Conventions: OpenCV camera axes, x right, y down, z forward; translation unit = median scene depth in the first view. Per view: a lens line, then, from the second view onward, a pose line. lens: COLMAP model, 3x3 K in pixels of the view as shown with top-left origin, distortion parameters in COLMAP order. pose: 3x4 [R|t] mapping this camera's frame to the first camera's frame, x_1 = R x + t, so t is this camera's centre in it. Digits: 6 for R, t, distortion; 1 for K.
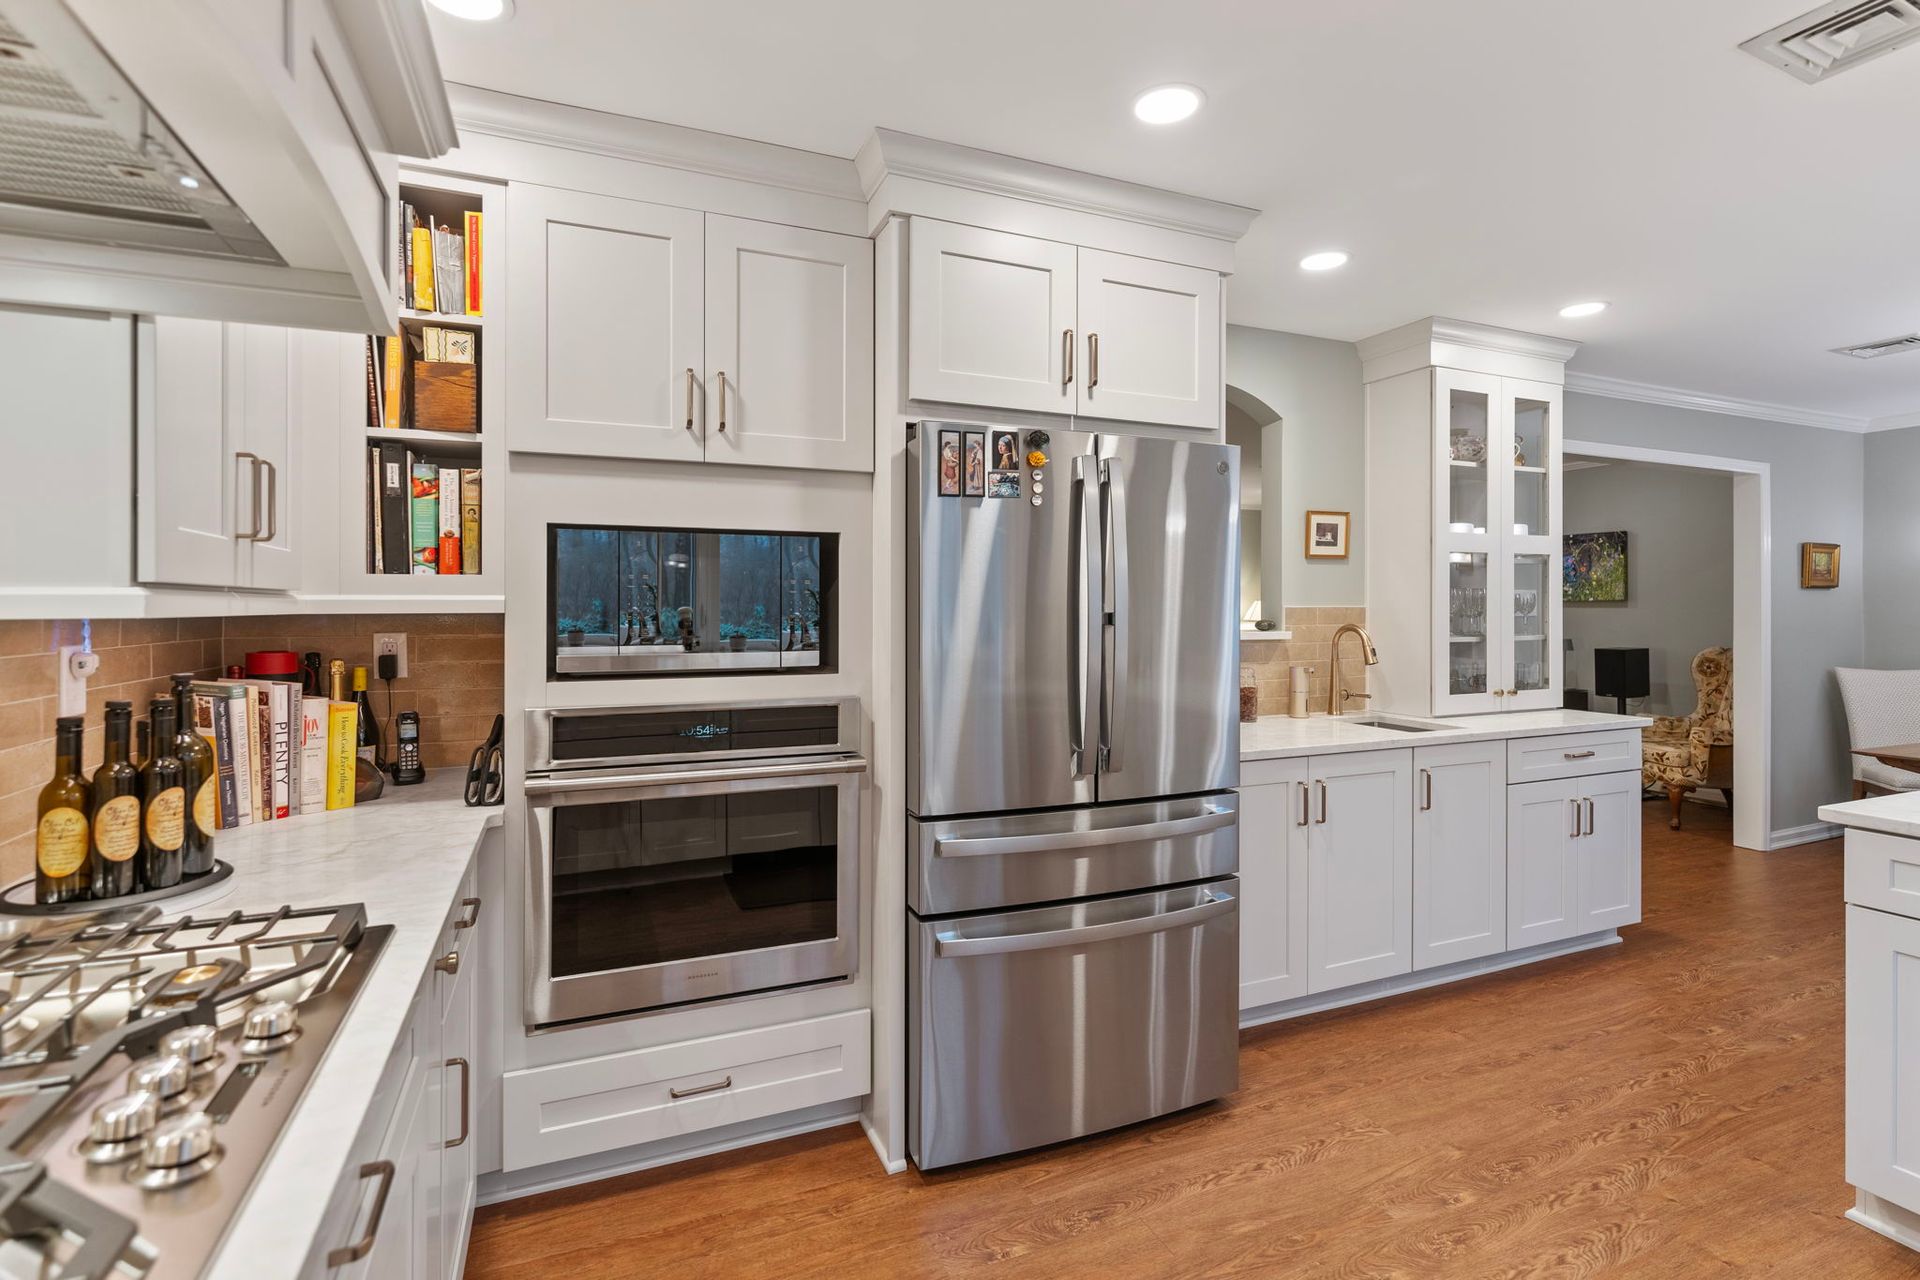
lens RADIAL K [[893.0, 0, 964.6], [0, 893.0, 606.2], [0, 0, 1]] dist [-0.004800, -0.000363]
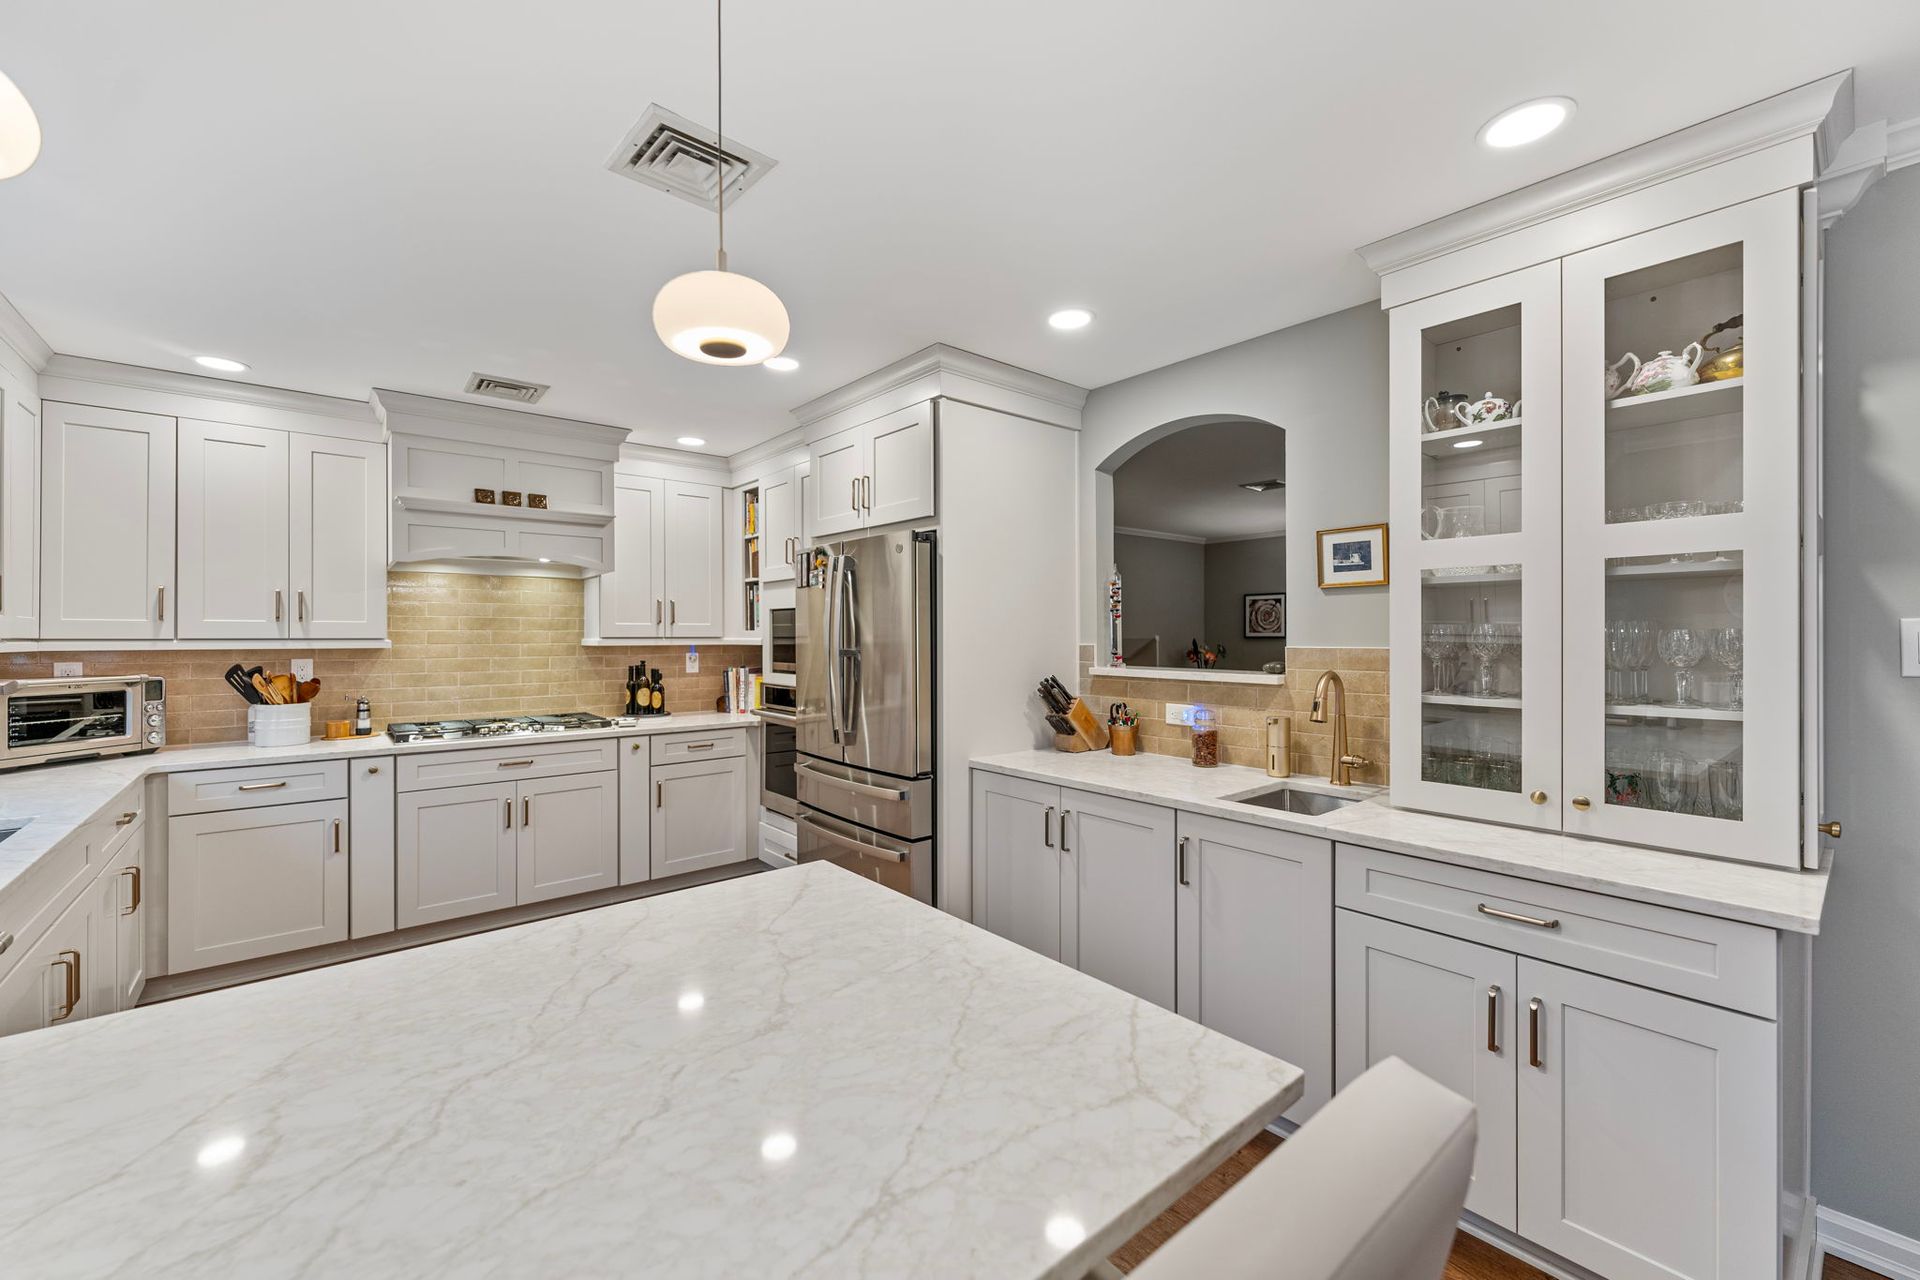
lens RADIAL K [[772.7, 0, 958.2], [0, 772.7, 636.4], [0, 0, 1]] dist [0.000315, -0.000210]
pose [[0.297905, 0.002436, -0.954592, 1.241914], [0.001183, 0.999995, 0.002921, -0.015853], [0.954595, -0.002000, 0.297901, 0.604843]]
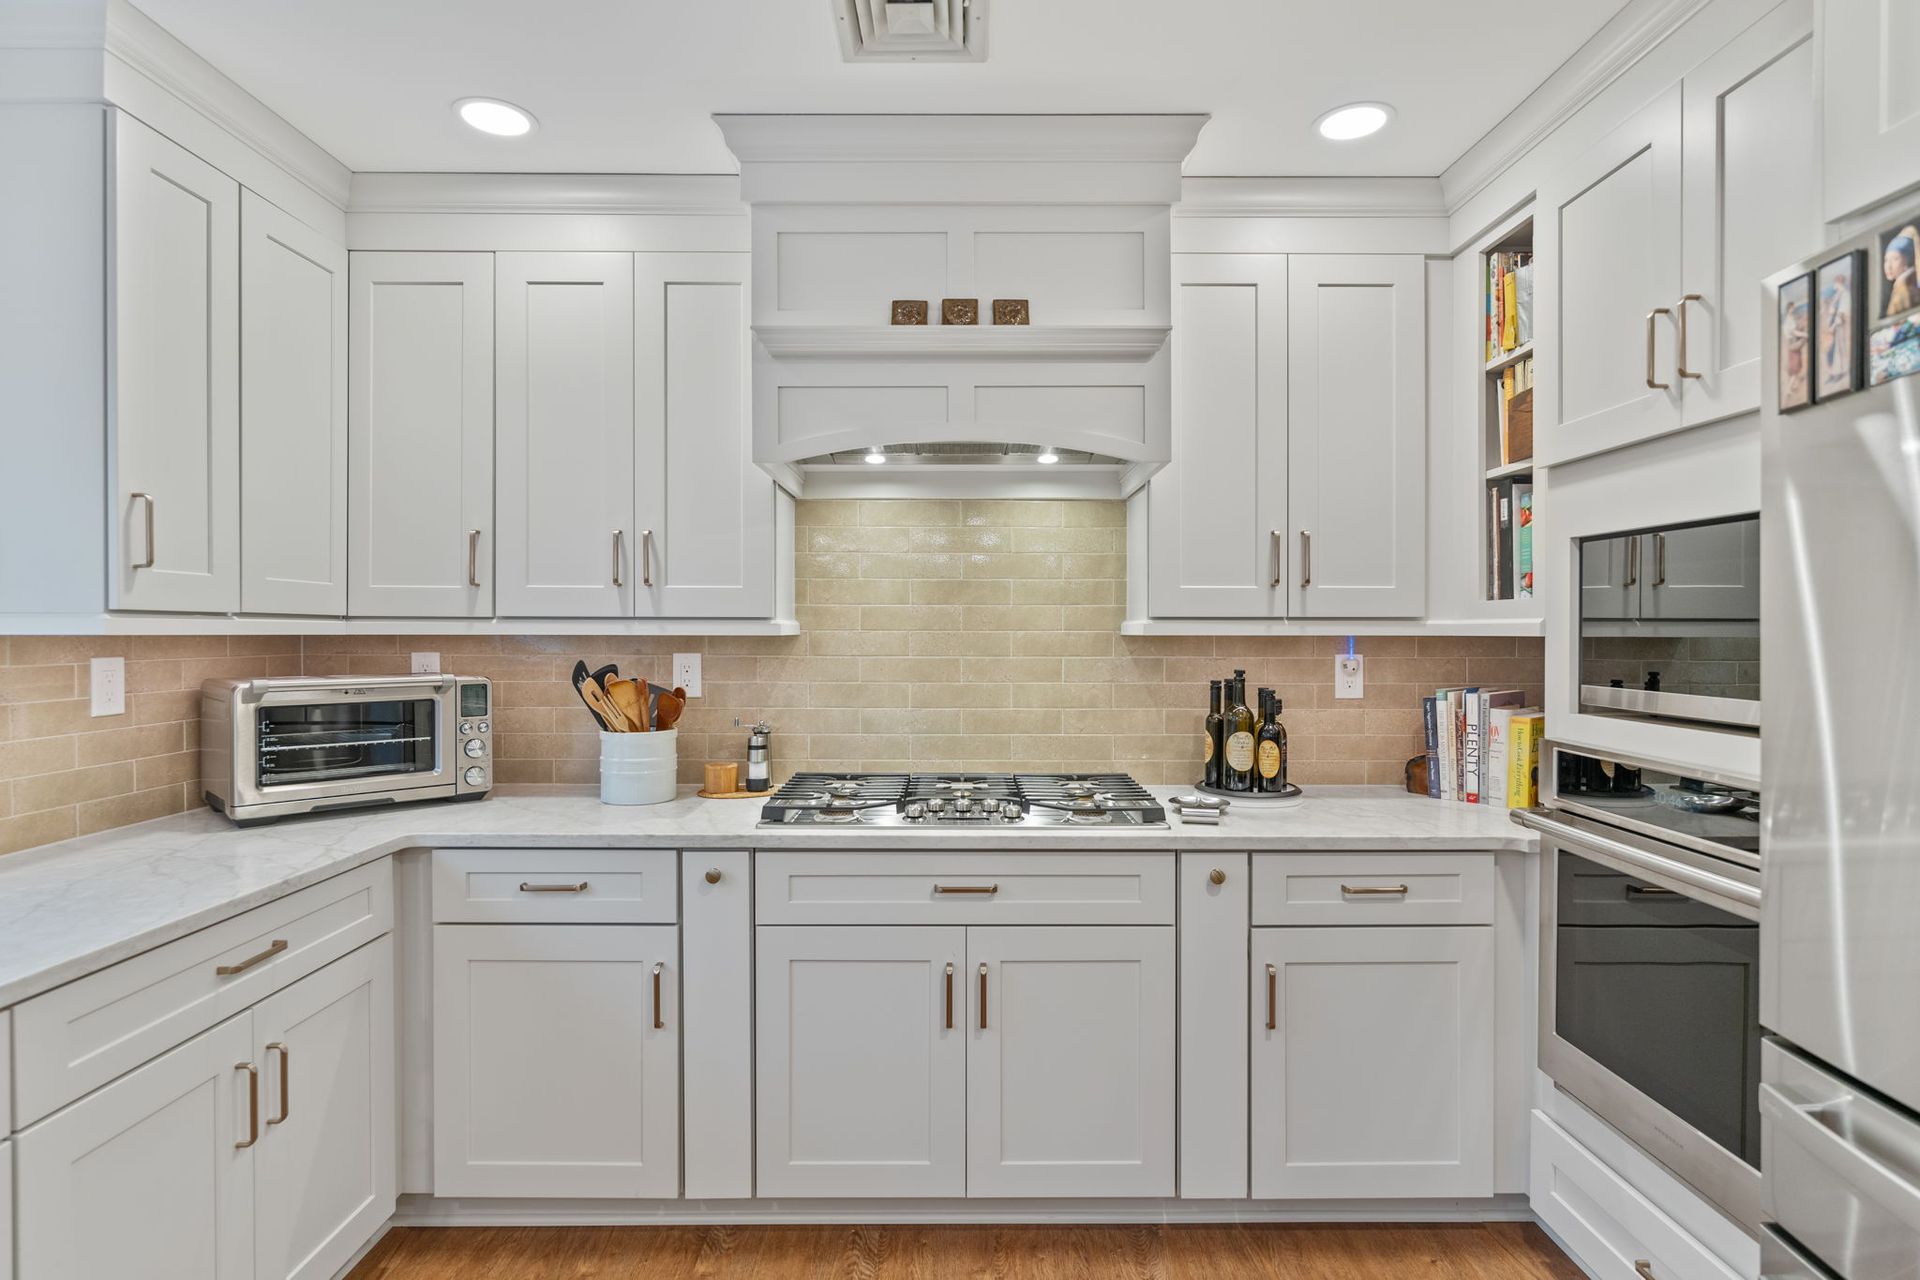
lens RADIAL K [[991.4, 0, 964.9], [0, 991.4, 638.2], [0, 0, 1]] dist [-0.003462, 0.000370]
pose [[-0.376060, 0.009212, -0.926549, 0.491979], [-0.000025, 0.999950, 0.009952, -0.000445], [0.926595, 0.003766, -0.376041, 0.568948]]
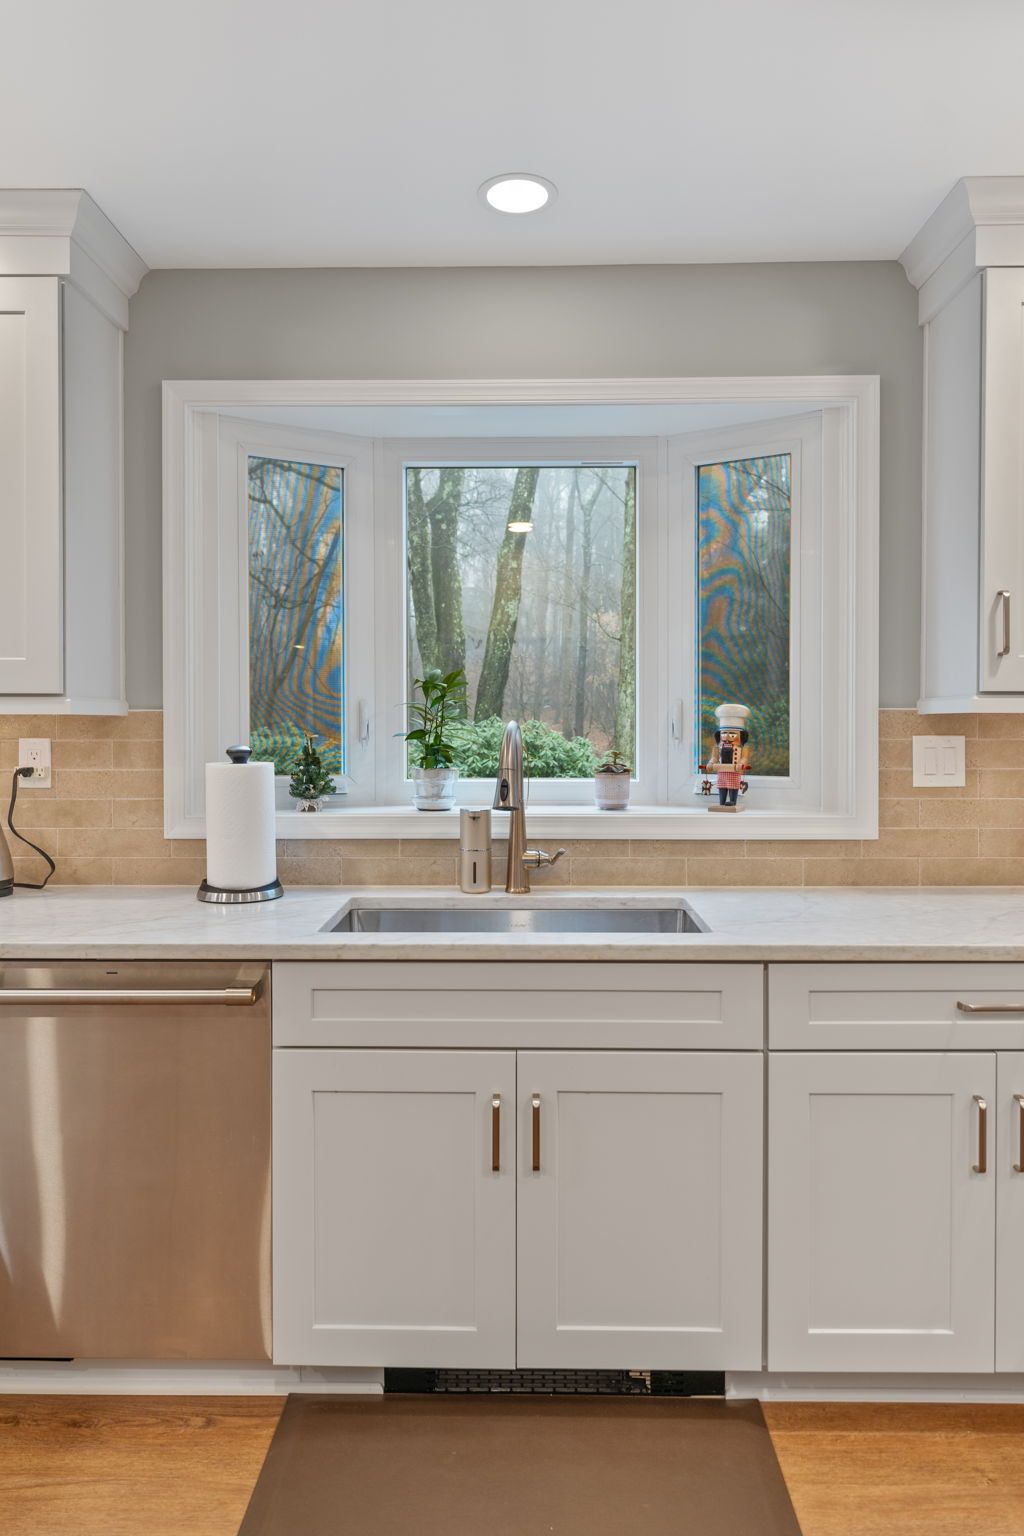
lens RADIAL K [[1017.6, 0, 511.6], [0, 1017.6, 740.1], [0, 0, 1]] dist [-0.000538, 0.000955]
pose [[-0.916525, -0.003127, 0.399965, 0.130370], [0.003361, 0.999874, 0.015518, 0.011351], [-0.399963, 0.015567, -0.916399, 0.685106]]
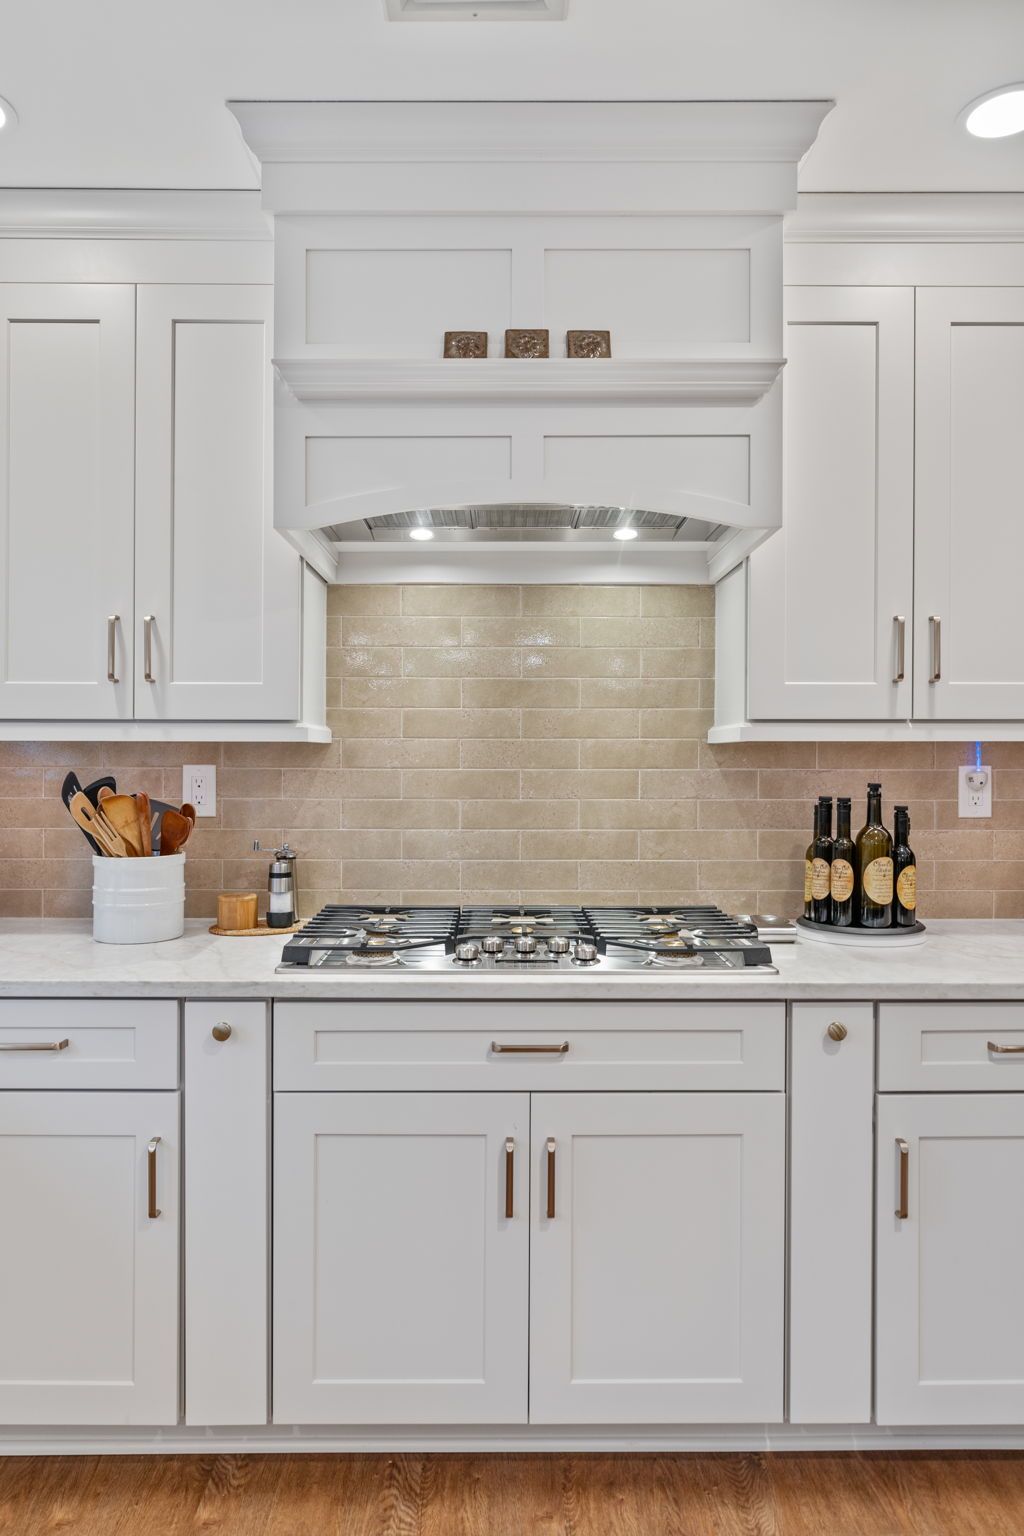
lens RADIAL K [[1017.6, 0, 516.1], [0, 1017.6, 763.3], [0, 0, 1]] dist [-0.000538, 0.000955]
pose [[-0.373769, 0.007818, -0.927489, 0.384710], [-0.001592, 0.999958, 0.009070, 0.014938], [0.927520, 0.004867, -0.373741, 0.514871]]
